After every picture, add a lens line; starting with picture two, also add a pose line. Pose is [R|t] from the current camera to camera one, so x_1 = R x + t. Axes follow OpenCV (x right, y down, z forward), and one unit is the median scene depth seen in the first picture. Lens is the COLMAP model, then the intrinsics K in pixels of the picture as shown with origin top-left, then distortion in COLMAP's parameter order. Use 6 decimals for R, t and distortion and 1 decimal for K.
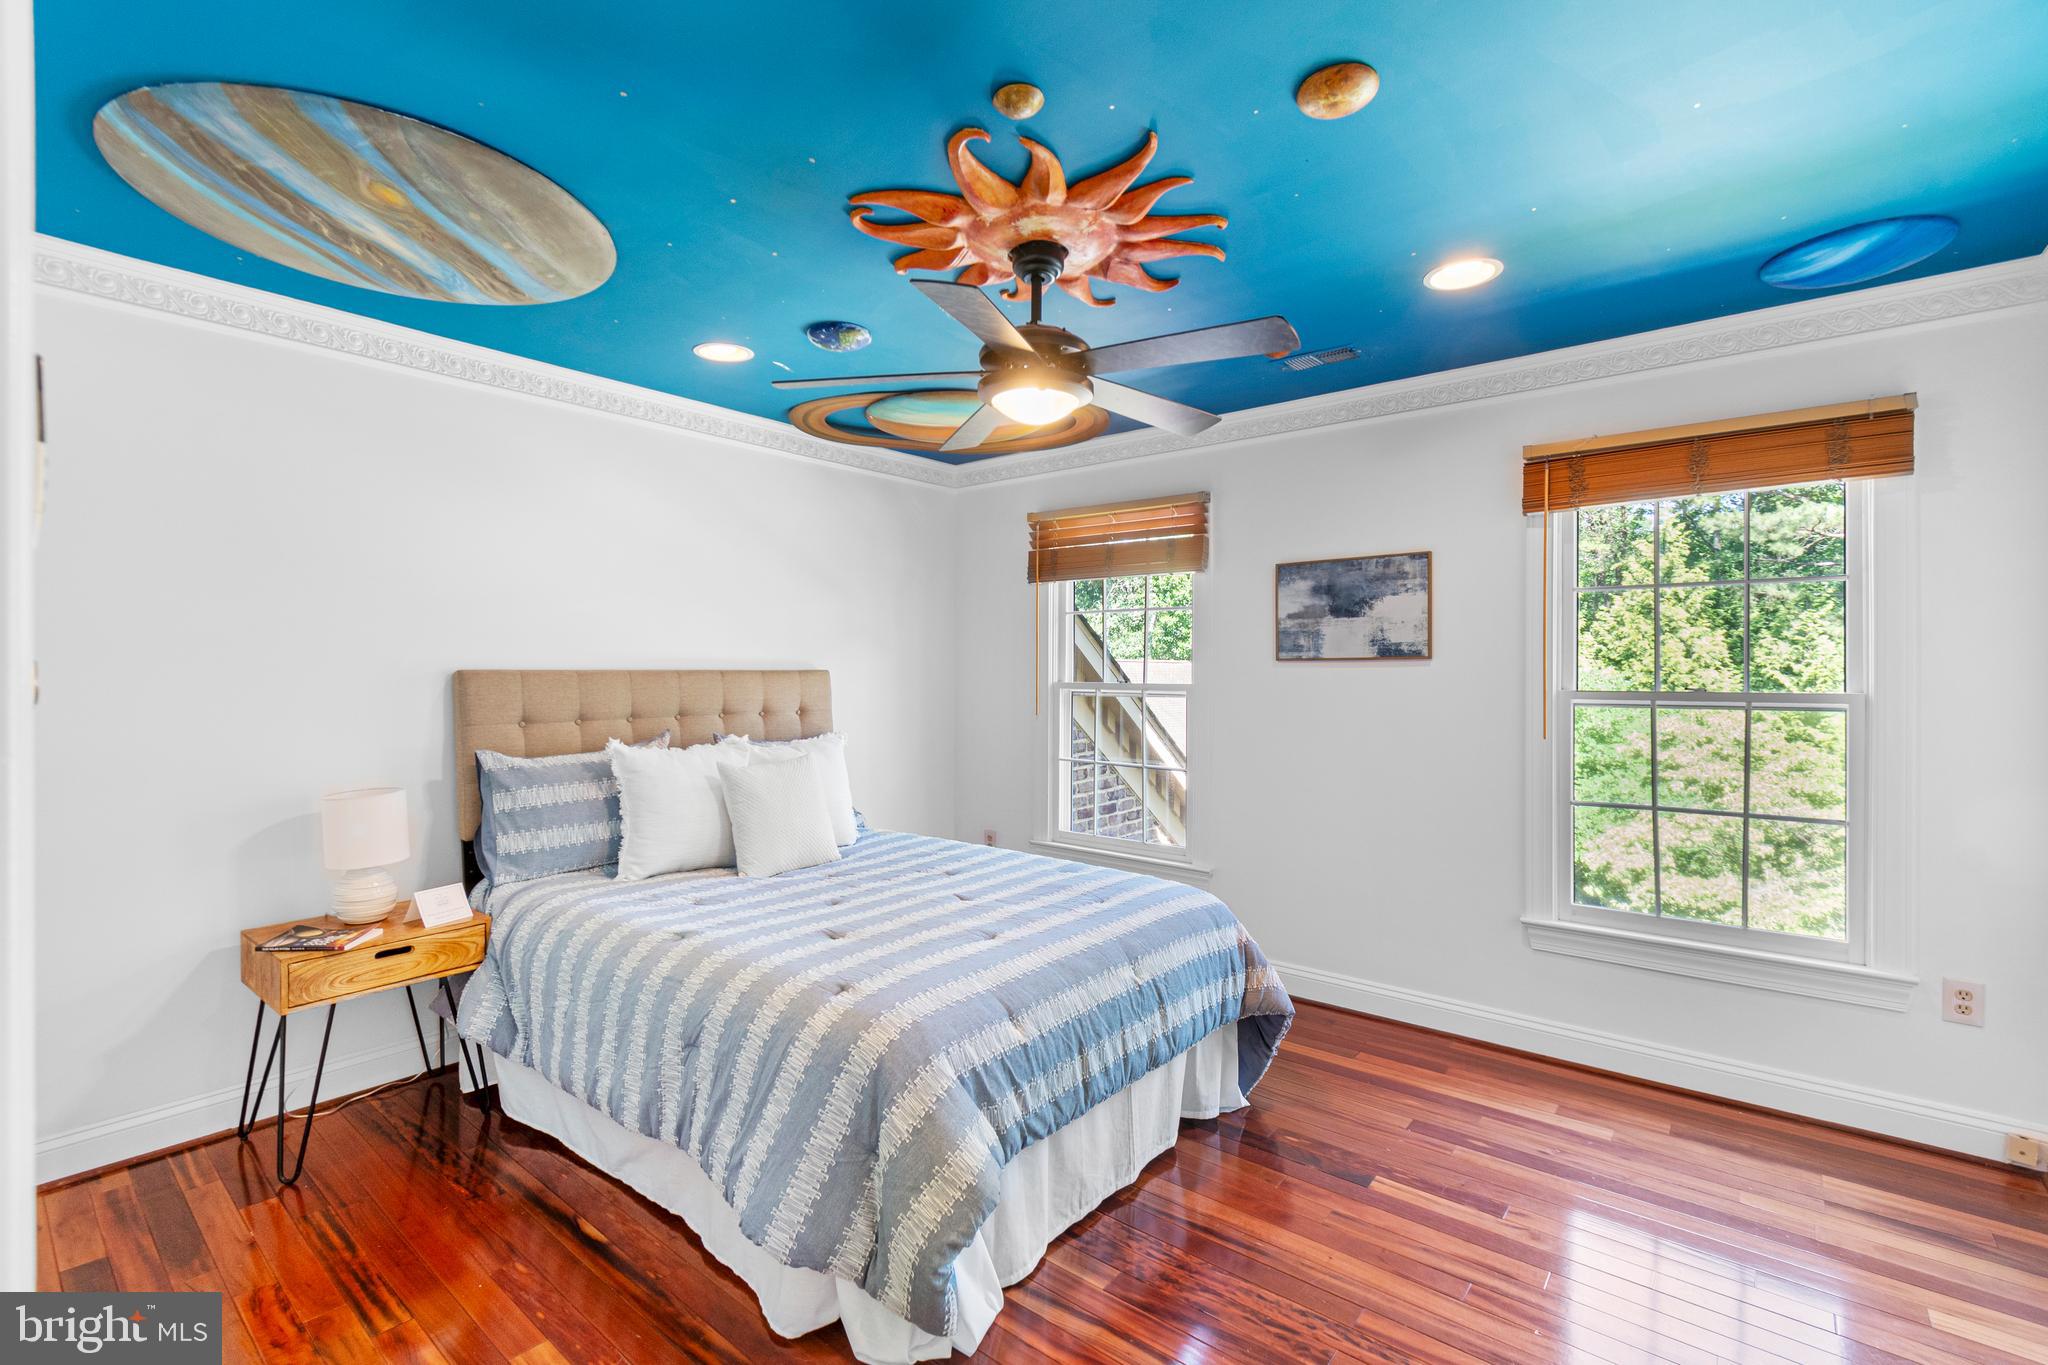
lens RADIAL K [[919.2, 0, 1024.2], [0, 919.2, 675.7], [0, 0, 1]] dist [0.001670, -0.000017]
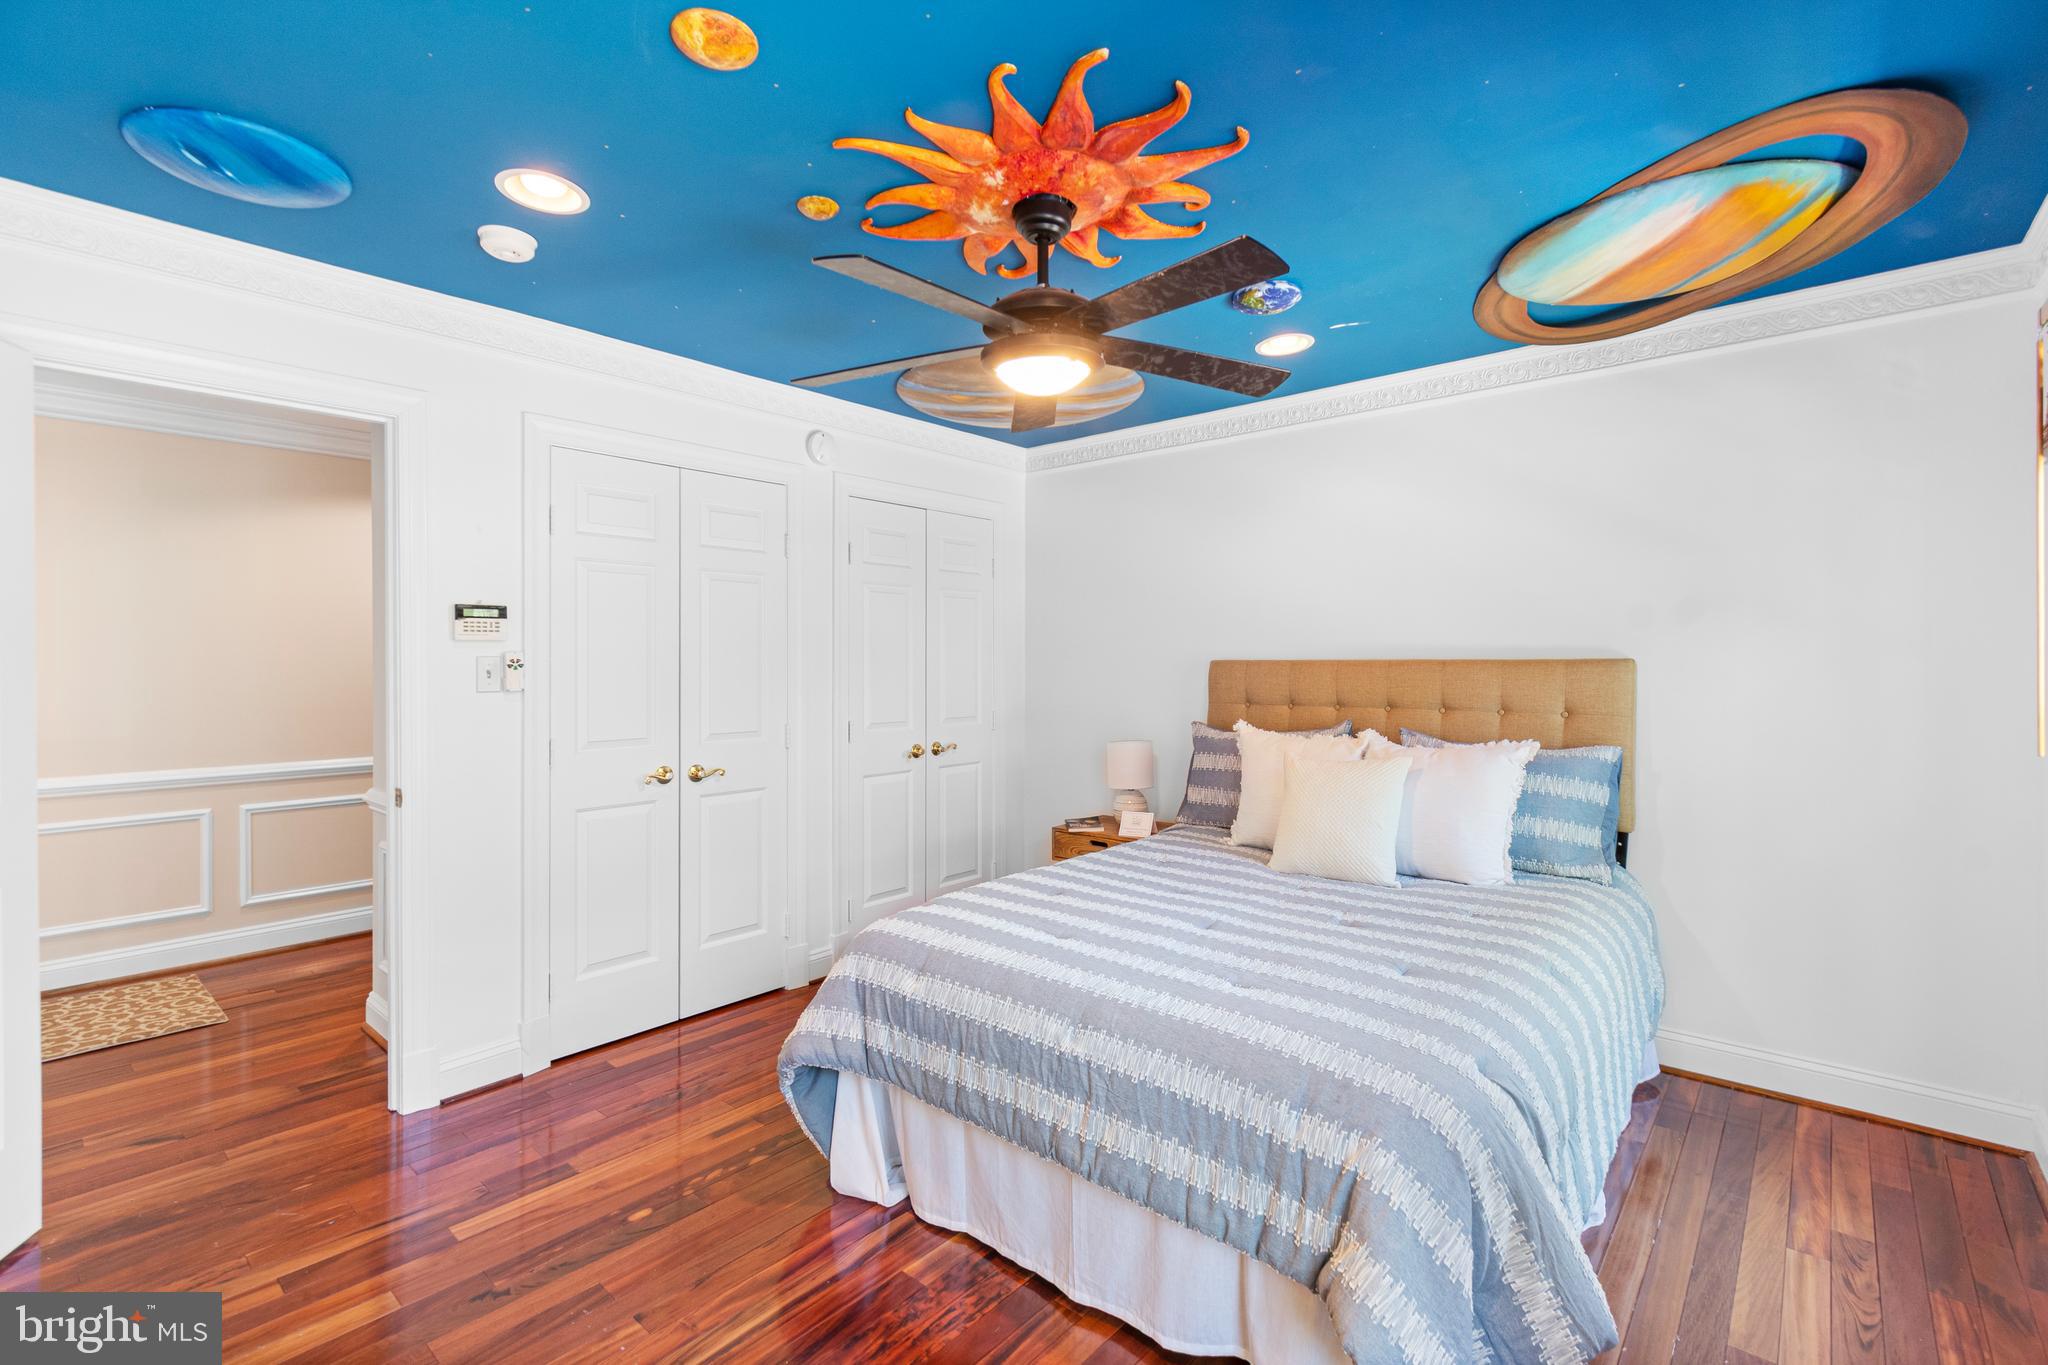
lens RADIAL K [[919.2, 0, 1011.6], [0, 919.2, 665.4], [0, 0, 1]] dist [0.003402, -0.000348]
pose [[-0.038177, 0.004117, -0.999262, 0.694855], [-0.002223, 0.999989, 0.004204, -0.003335], [0.999269, 0.002382, -0.038168, 0.737362]]
